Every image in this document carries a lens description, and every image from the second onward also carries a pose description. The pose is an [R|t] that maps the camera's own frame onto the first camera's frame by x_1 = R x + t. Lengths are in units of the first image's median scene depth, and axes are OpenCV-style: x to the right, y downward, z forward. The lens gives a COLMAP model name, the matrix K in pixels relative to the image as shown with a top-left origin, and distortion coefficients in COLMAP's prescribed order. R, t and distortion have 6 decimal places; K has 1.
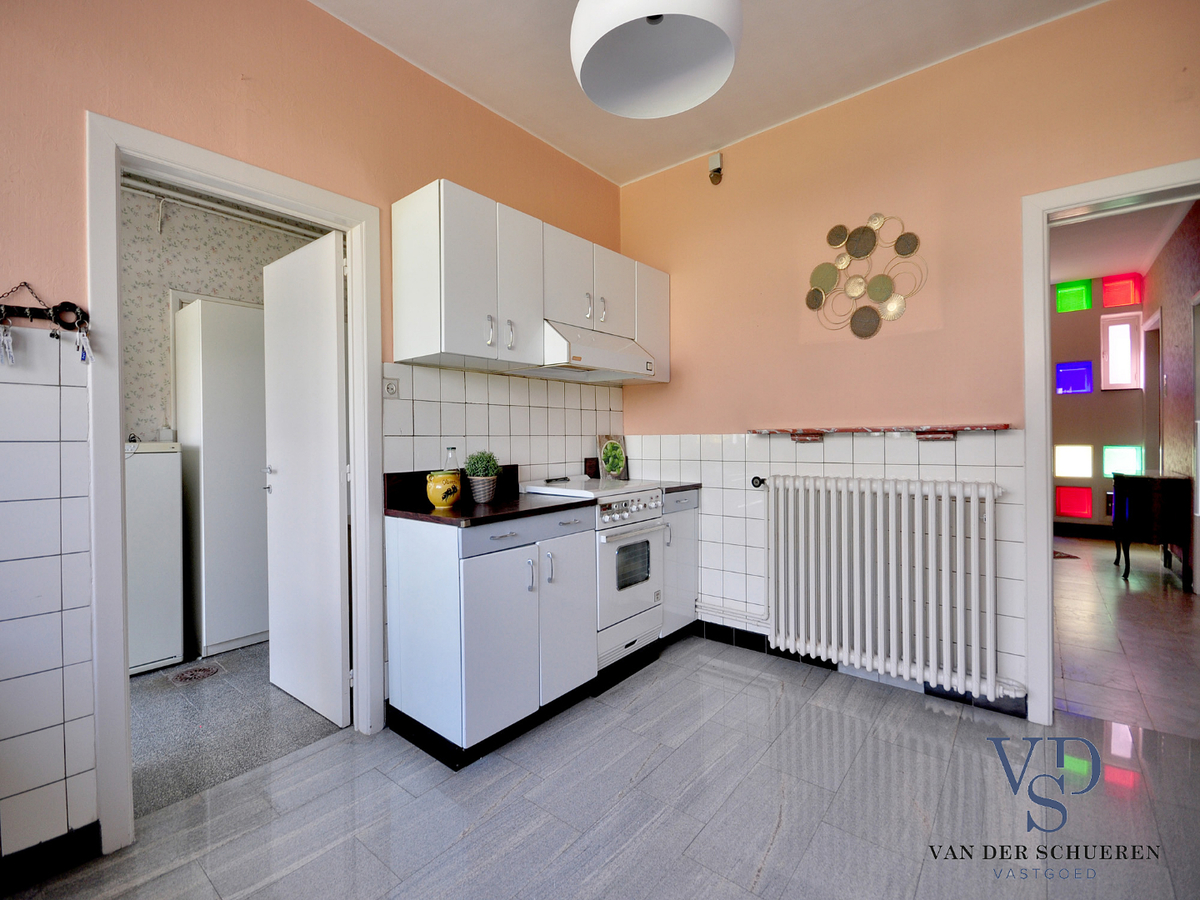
lens RADIAL K [[531.6, 0, 595.8], [0, 531.6, 445.9], [0, 0, 1]] dist [-0.000886, -0.000601]
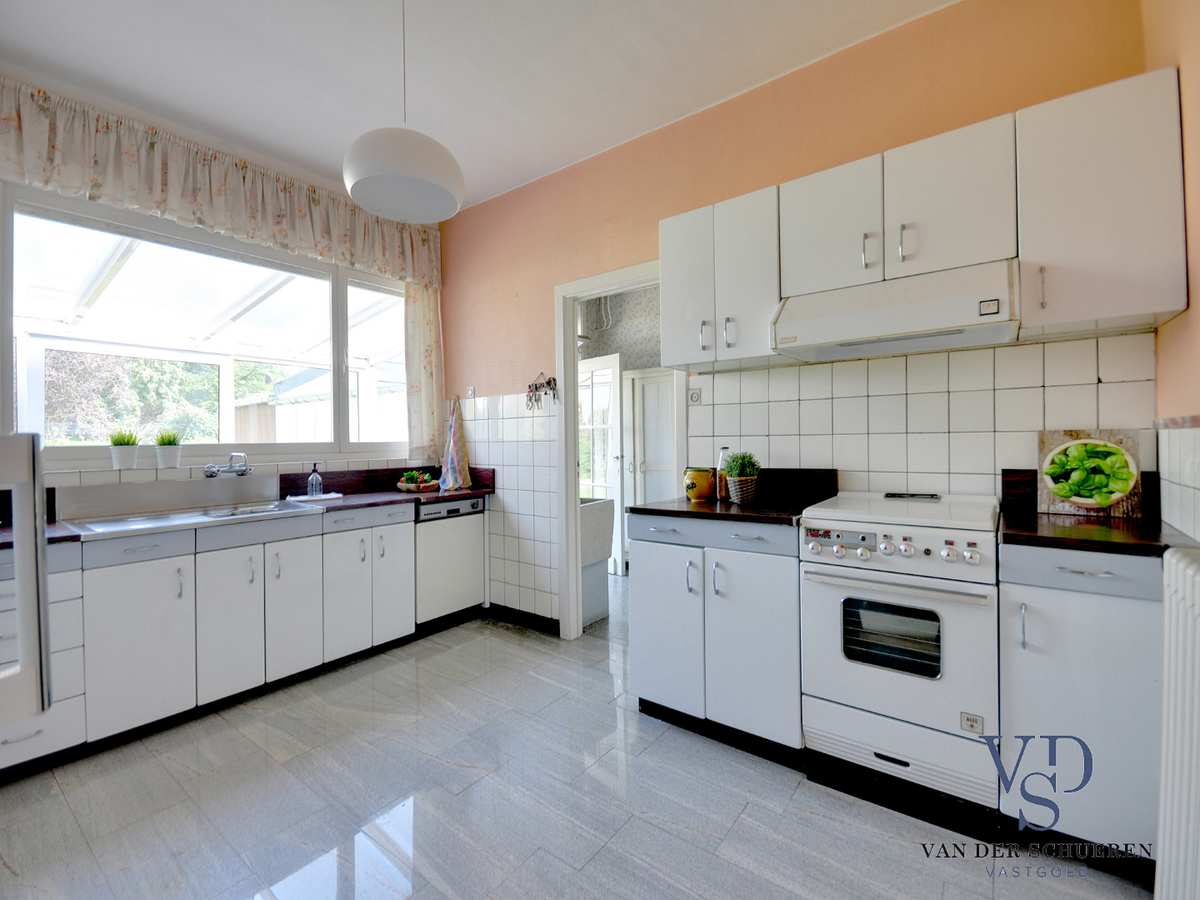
lens RADIAL K [[531.6, 0, 596.4], [0, 531.6, 442.8], [0, 0, 1]] dist [-0.000886, -0.000601]
pose [[0.038783, 0.013127, -0.999161, 0.667406], [-0.002210, 0.999912, 0.013051, -0.016042], [0.999245, 0.001702, 0.038808, 0.602819]]
